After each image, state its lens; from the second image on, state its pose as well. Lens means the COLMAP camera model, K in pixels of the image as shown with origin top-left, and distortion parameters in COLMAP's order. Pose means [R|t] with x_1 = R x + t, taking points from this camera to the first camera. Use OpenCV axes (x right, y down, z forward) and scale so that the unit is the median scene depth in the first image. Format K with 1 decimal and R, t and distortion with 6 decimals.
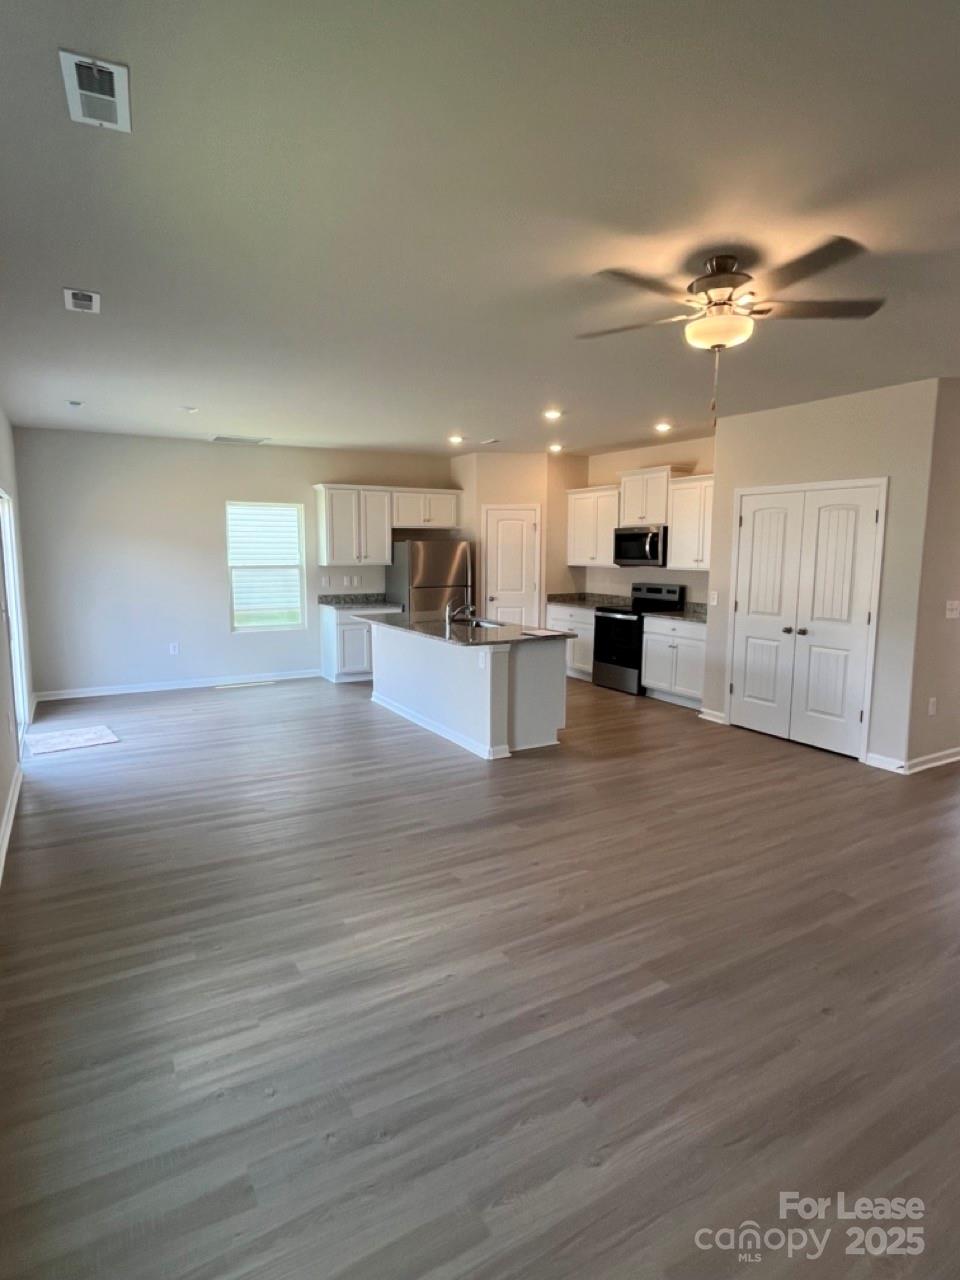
lens RADIAL K [[707.9, 0, 483.8], [0, 707.9, 641.4], [0, 0, 1]] dist [-0.004723, -0.000977]
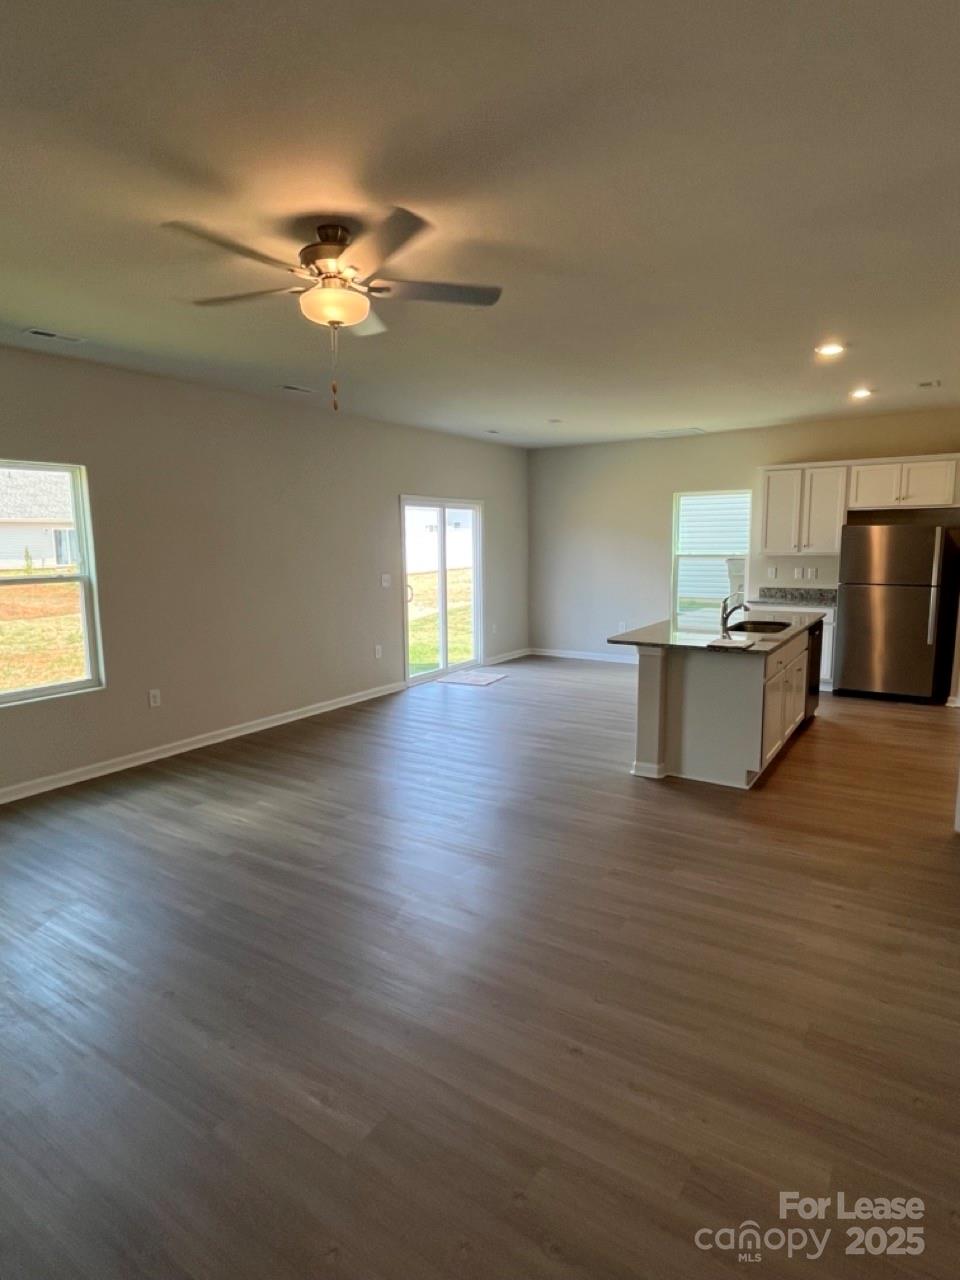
lens RADIAL K [[707.9, 0, 473.8], [0, 707.9, 640.6], [0, 0, 1]] dist [-0.004723, -0.000977]
pose [[0.435407, 0.118667, -0.892378, 0.496274], [-0.105427, 0.991174, 0.080365, -0.035567], [0.894039, 0.059089, 0.444075, 0.296571]]
